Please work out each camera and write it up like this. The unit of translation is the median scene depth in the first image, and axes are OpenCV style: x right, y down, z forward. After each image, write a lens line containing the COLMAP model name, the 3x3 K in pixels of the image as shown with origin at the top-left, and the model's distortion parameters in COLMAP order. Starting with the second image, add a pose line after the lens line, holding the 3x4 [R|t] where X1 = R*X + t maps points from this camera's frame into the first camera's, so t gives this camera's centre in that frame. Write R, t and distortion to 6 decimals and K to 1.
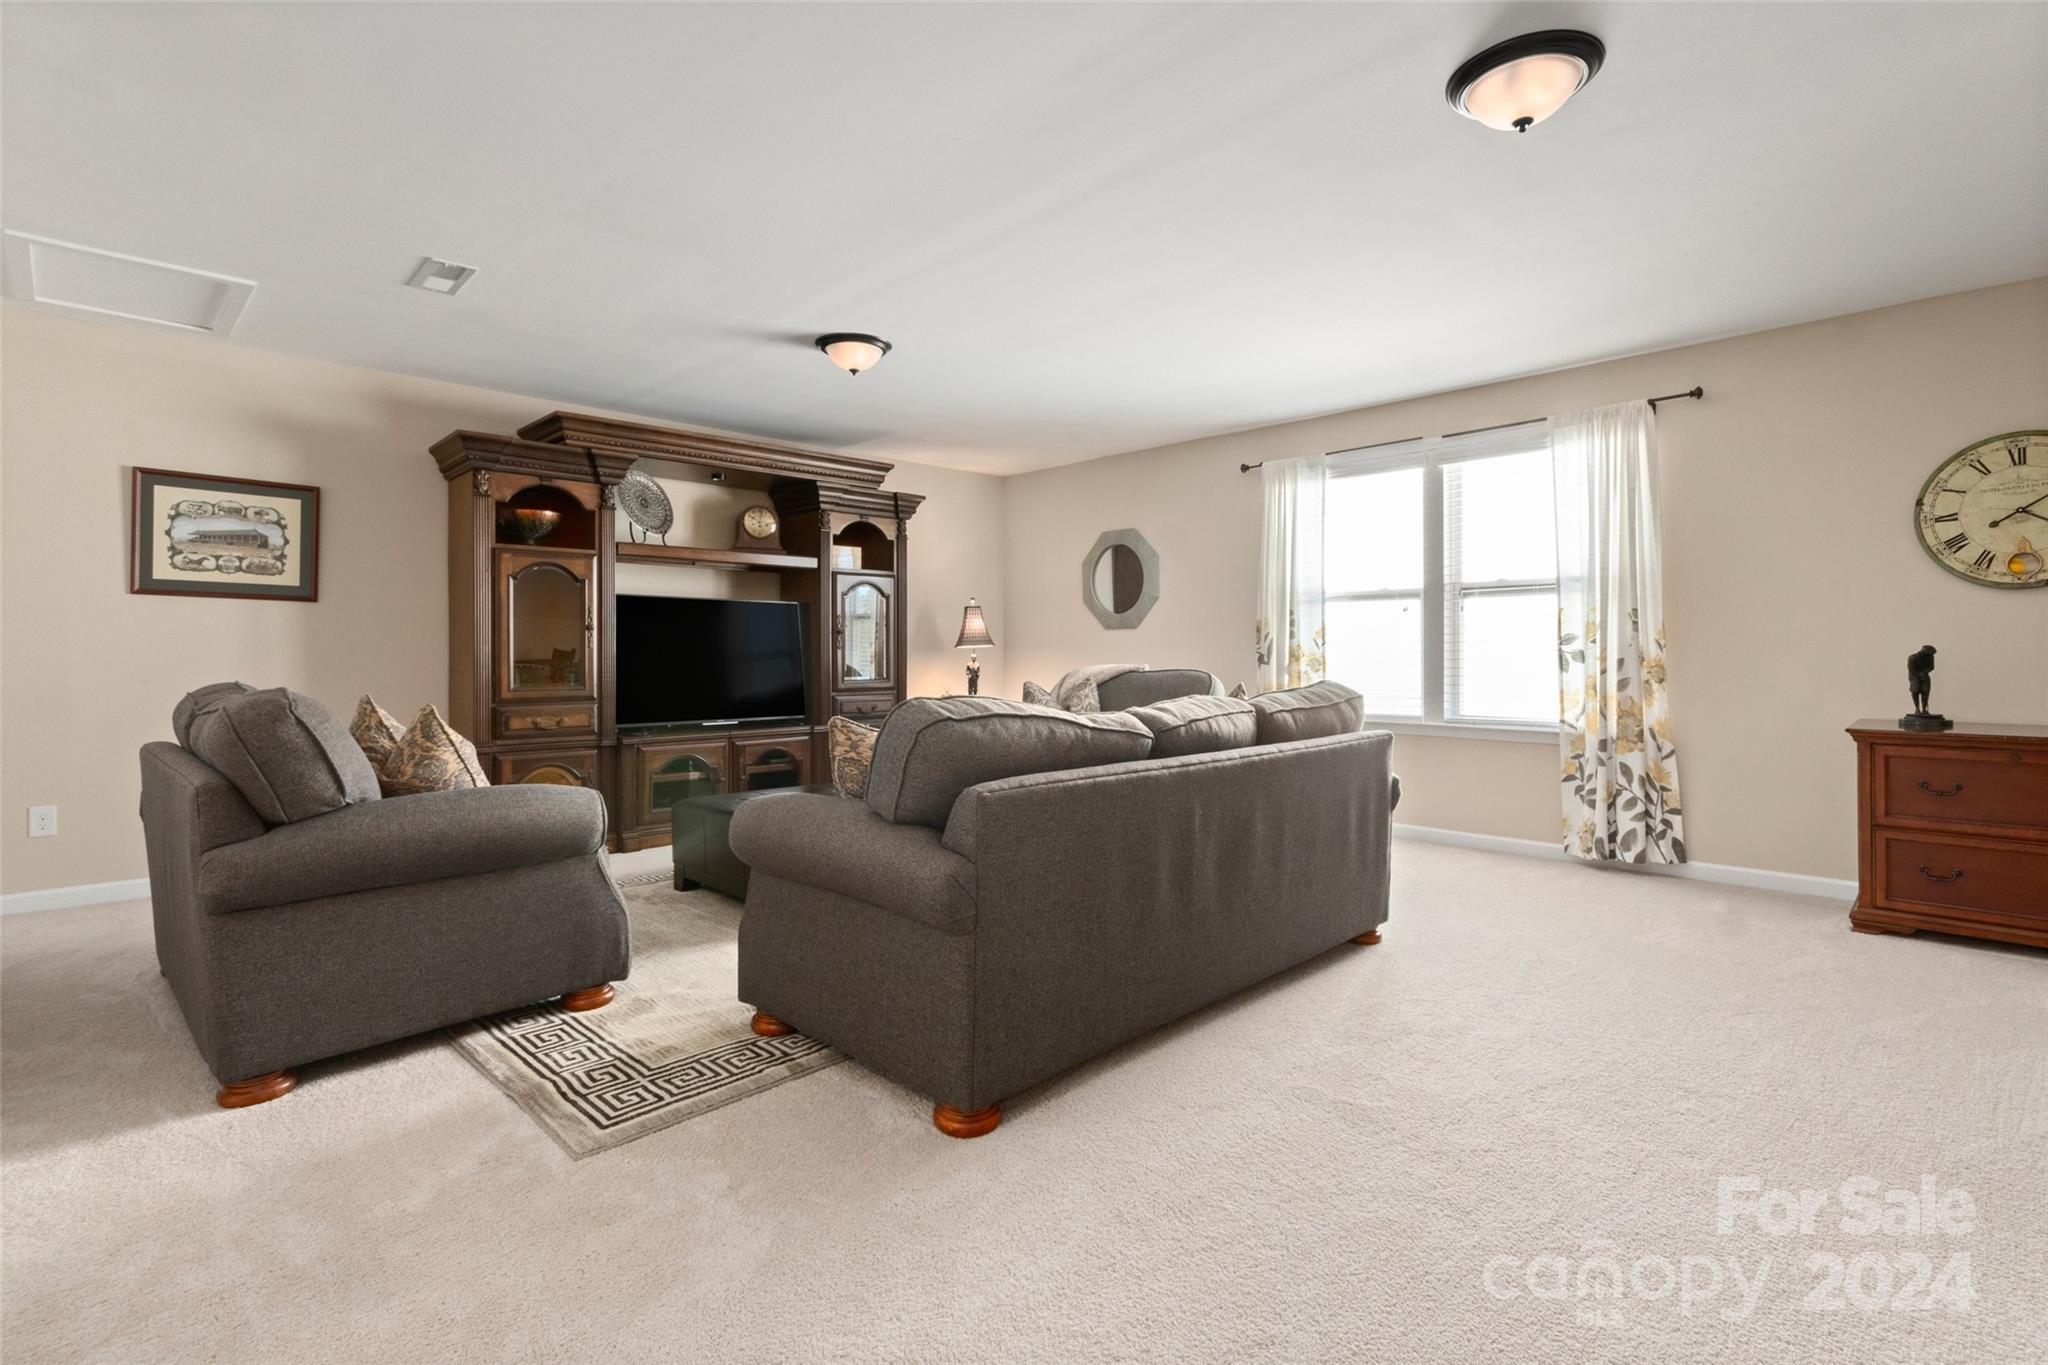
lens RADIAL K [[954.3, 0, 1043.9], [0, 954.3, 670.8], [0, 0, 1]] dist [0.008150, 0.002595]
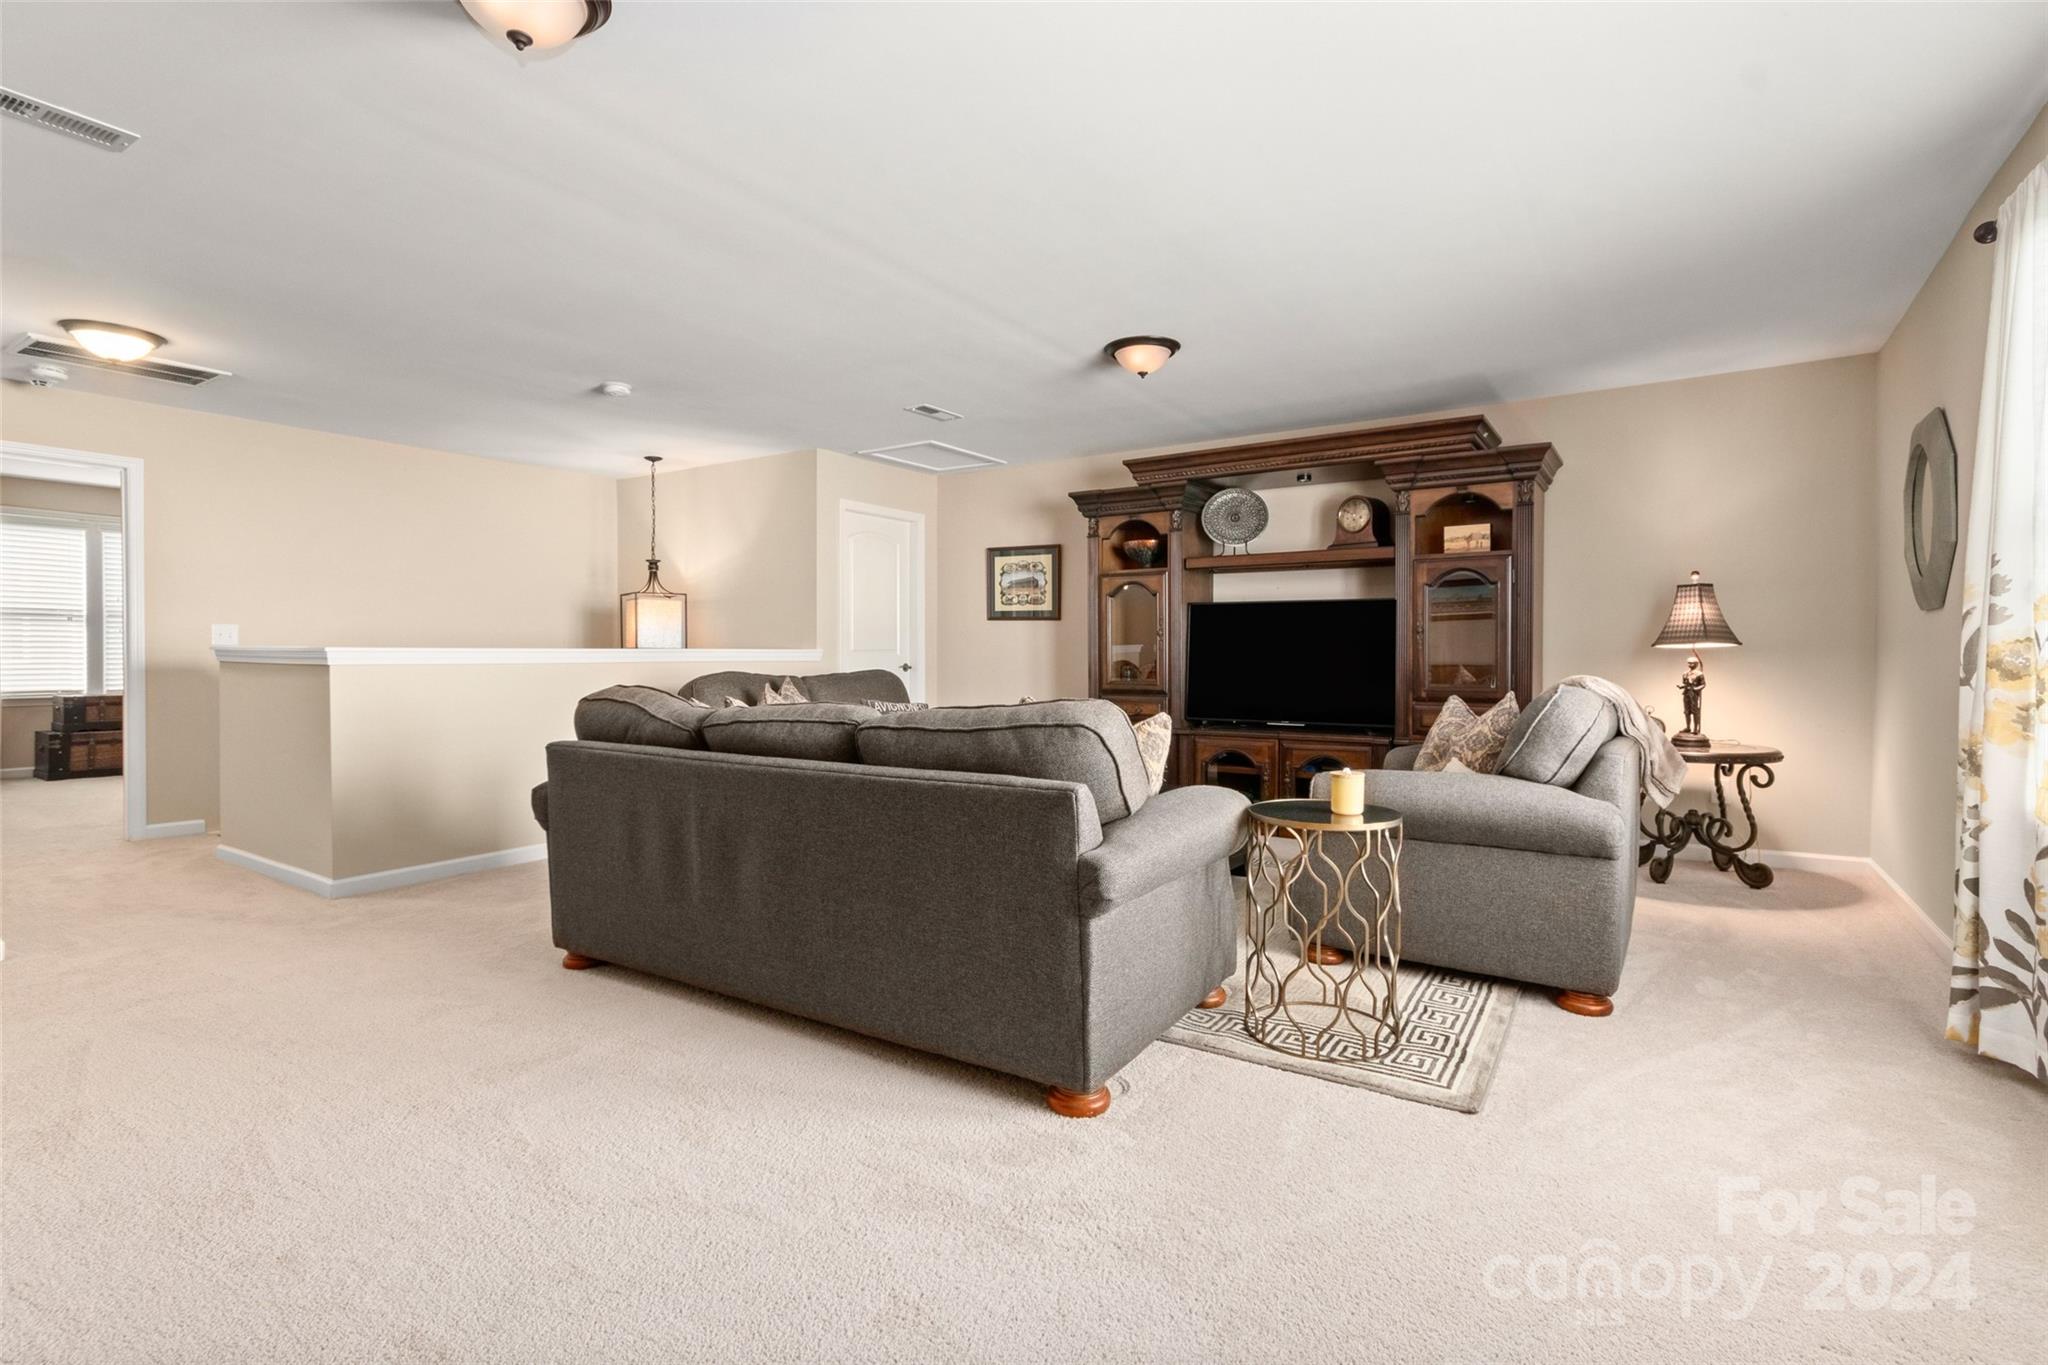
lens RADIAL K [[954.3, 0, 1040.7], [0, 954.3, 678.0], [0, 0, 1]] dist [0.008150, 0.002595]
pose [[0.229667, 0.023189, -0.972993, 0.714572], [-0.023685, 0.999553, 0.018231, -0.007895], [0.972981, 0.018858, 0.230113, 0.641468]]
